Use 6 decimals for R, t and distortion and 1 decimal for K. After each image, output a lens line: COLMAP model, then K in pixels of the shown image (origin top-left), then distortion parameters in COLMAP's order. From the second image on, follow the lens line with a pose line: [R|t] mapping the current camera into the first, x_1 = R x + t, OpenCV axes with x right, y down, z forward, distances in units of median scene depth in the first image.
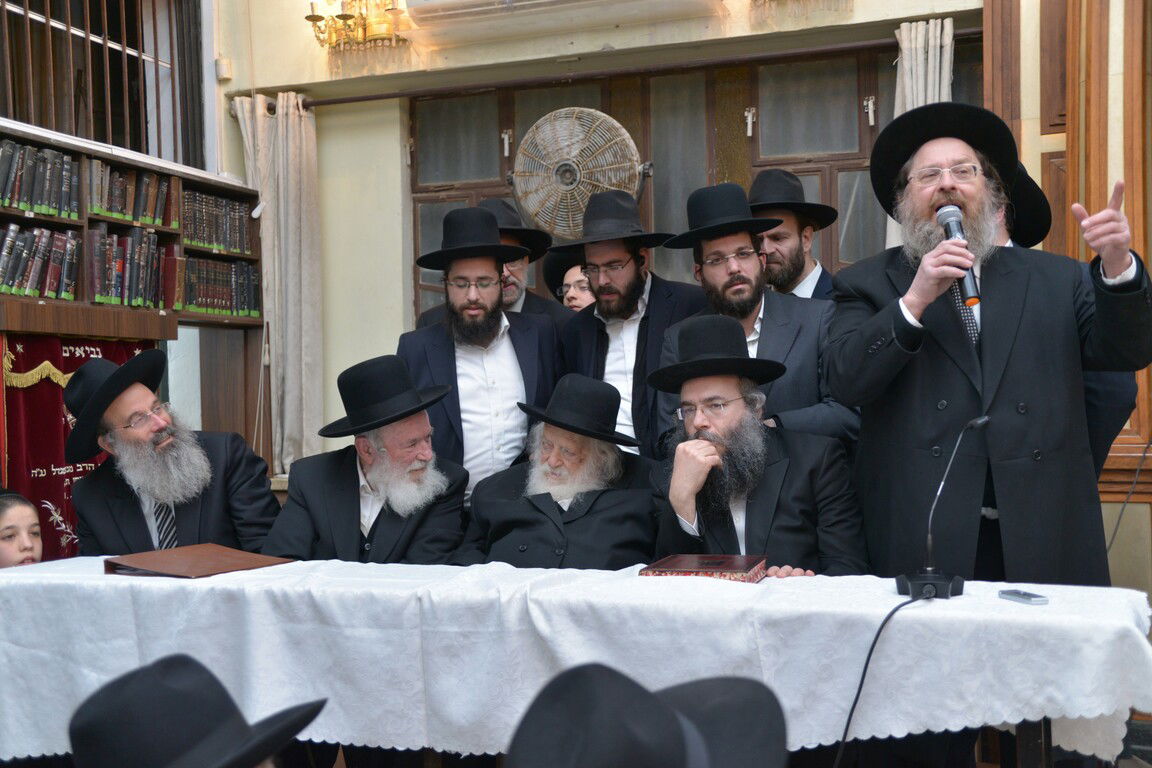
lens RADIAL K [[1356.6, 0, 573.0], [0, 1356.6, 384.6], [0, 0, 1]] dist [0.031517, 0.022663]
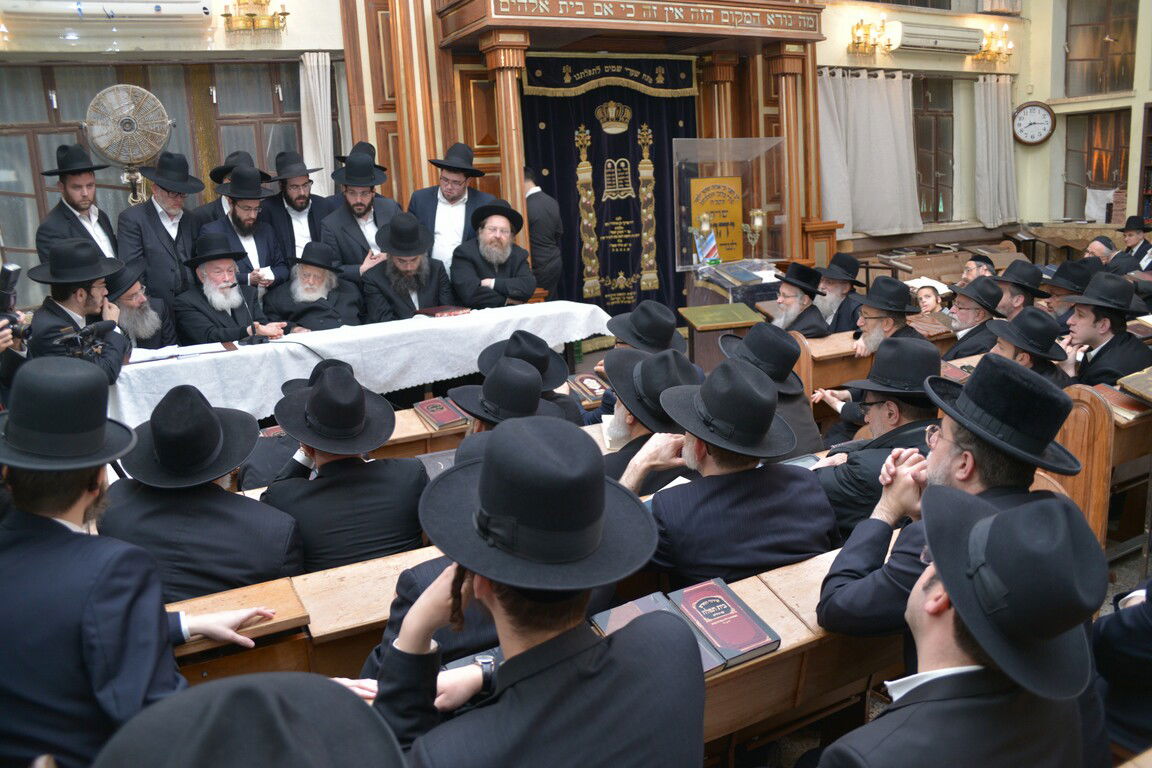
lens RADIAL K [[899.5, 0, 575.3], [0, 899.5, 380.5], [0, 0, 1]] dist [-0.176187, 0.113638]
pose [[0.663965, -0.177176, 0.726470, -0.496630], [0.038679, 0.978361, 0.203257, -0.039055], [-0.746763, -0.106857, 0.656450, -0.172678]]
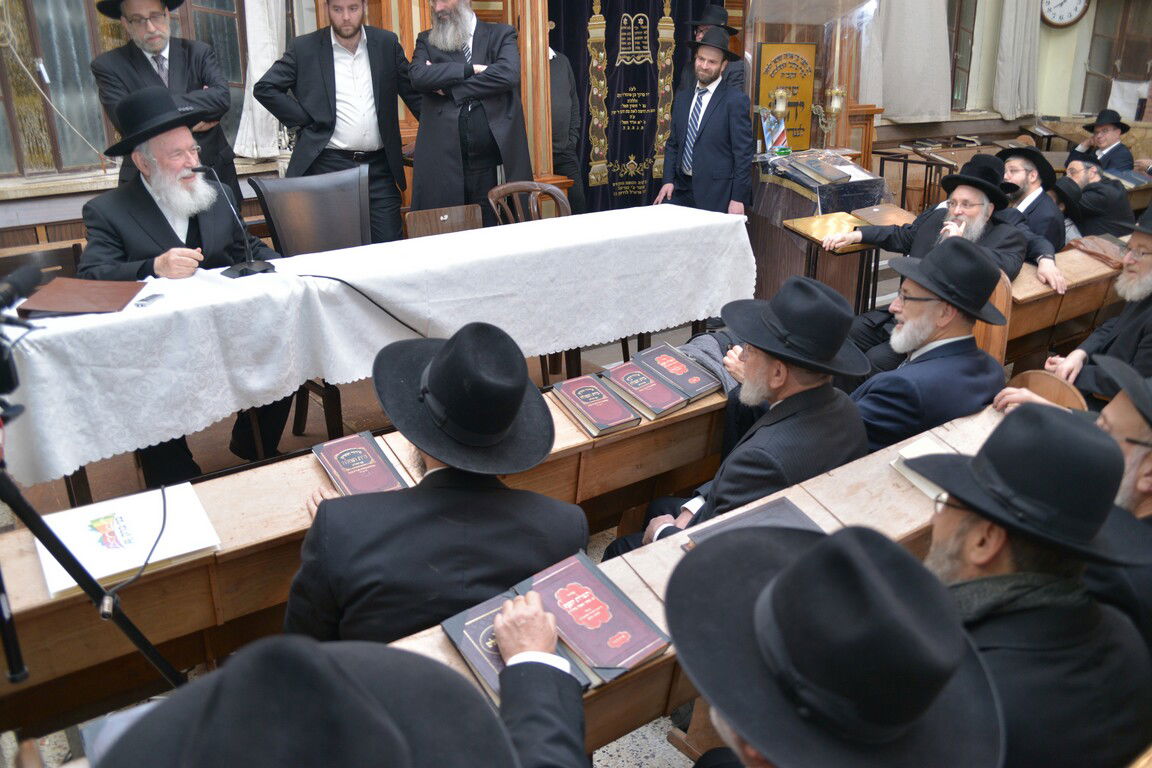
lens RADIAL K [[912.6, 0, 579.8], [0, 912.6, 389.0], [0, 0, 1]] dist [-0.185664, 0.135446]
pose [[0.560433, -0.282416, 0.778560, -0.406516], [-0.007094, 0.938392, 0.345499, -0.033735], [-0.828170, -0.199152, 0.523902, 0.142511]]
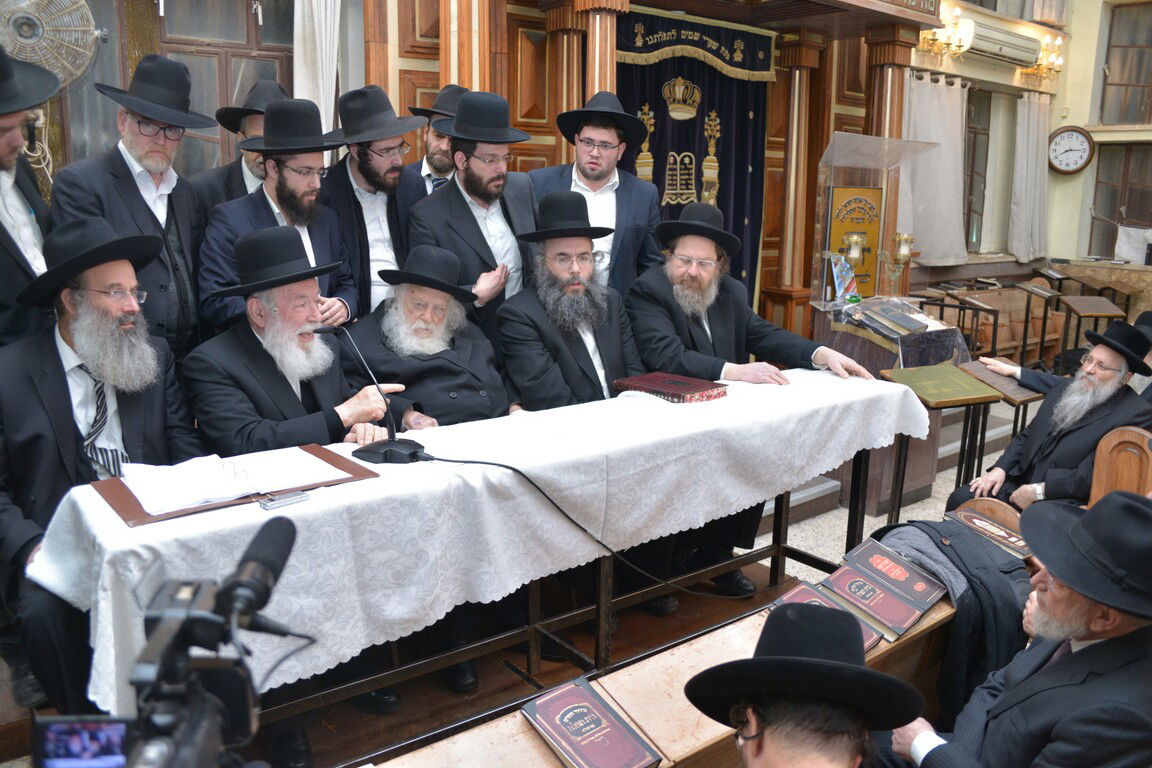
lens RADIAL K [[912.6, 0, 579.8], [0, 912.6, 389.0], [0, 0, 1]] dist [-0.185664, 0.135446]
pose [[0.526343, -0.162719, 0.834557, -0.393945], [-0.031599, 0.977096, 0.210440, -0.037667], [-0.849685, -0.137135, 0.509146, 0.282678]]
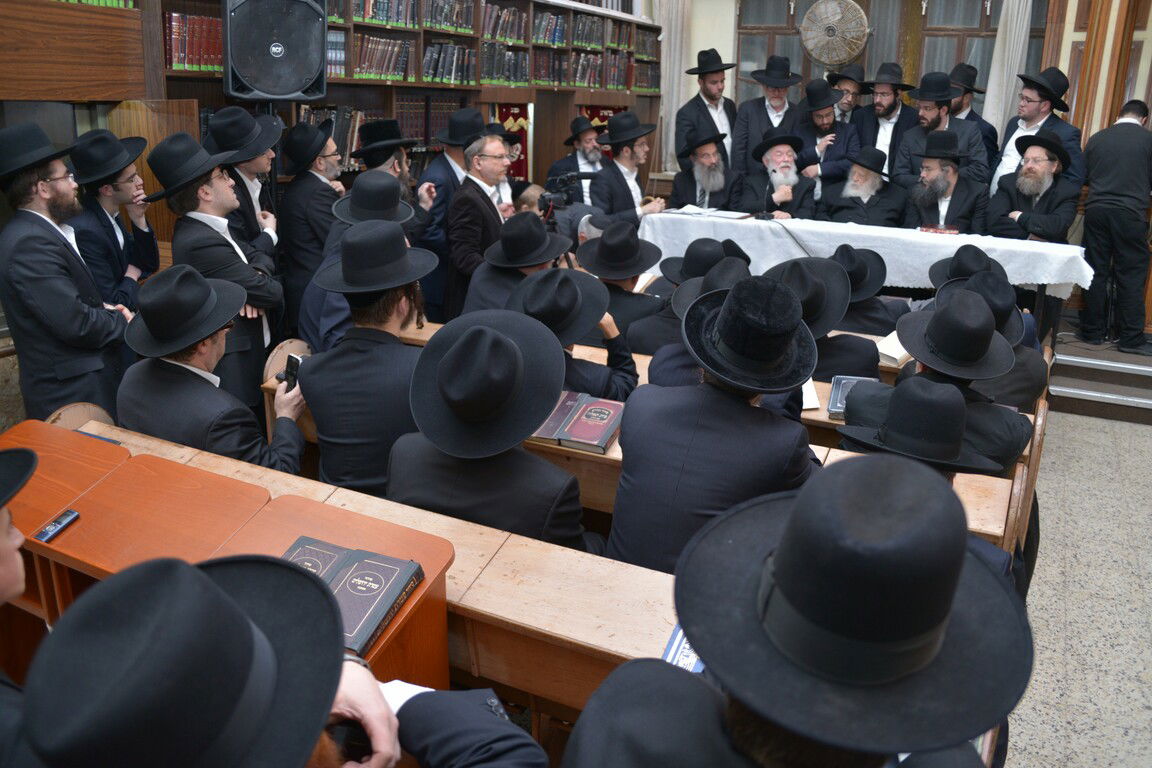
lens RADIAL K [[912.6, 0, 579.8], [0, 912.6, 389.0], [0, 0, 1]] dist [-0.185664, 0.135446]
pose [[0.989620, 0.076380, -0.121731, -0.180920], [-0.035440, 0.950614, 0.308345, -0.042403], [0.139270, -0.300830, 0.943454, -0.448157]]
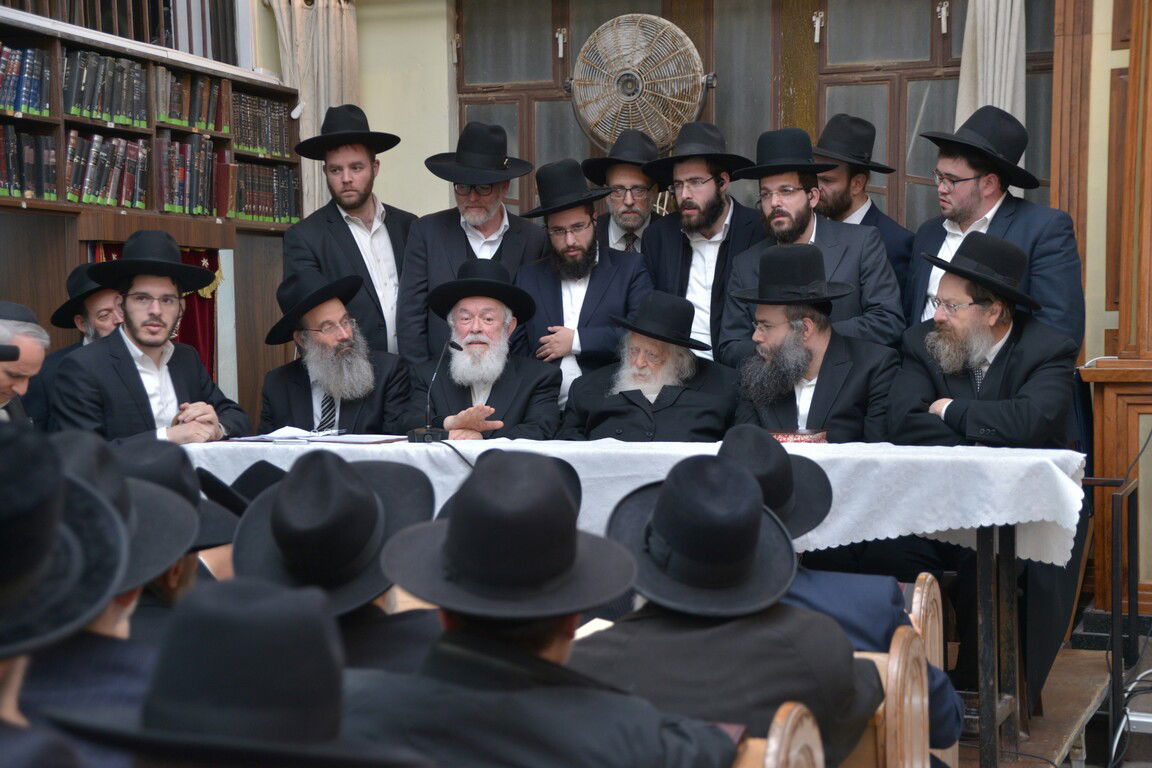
lens RADIAL K [[1960.2, 0, 572.3], [0, 1960.2, 403.2], [0, 0, 1]] dist [0.304197, 0.079264]
pose [[0.999939, 0.010976, 0.000756, -0.046157], [-0.011000, 0.998529, 0.053094, 0.000020], [-0.000172, -0.053099, 0.998589, -0.464648]]
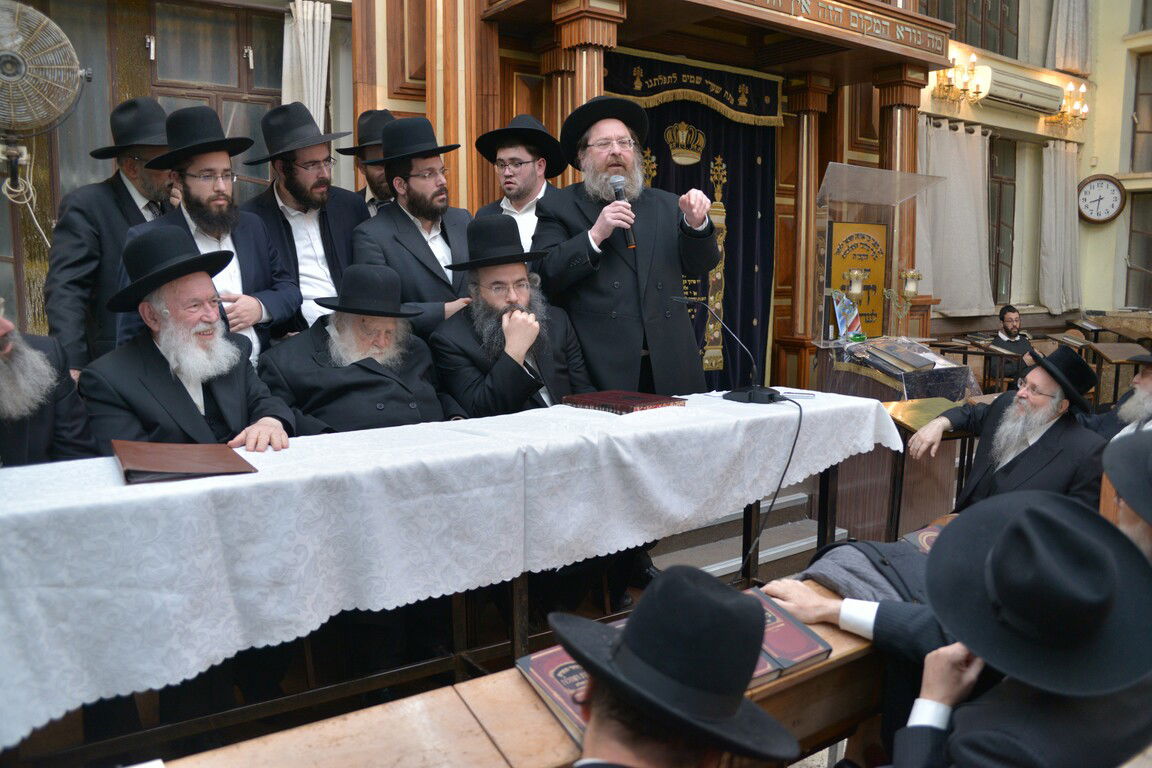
lens RADIAL K [[912.6, 0, 579.8], [0, 912.6, 389.0], [0, 0, 1]] dist [-0.185664, 0.135446]
pose [[0.569834, -0.095083, 0.816240, -0.339326], [-0.020514, 0.991328, 0.129800, 0.000367], [-0.821504, -0.090709, 0.562942, 0.246217]]
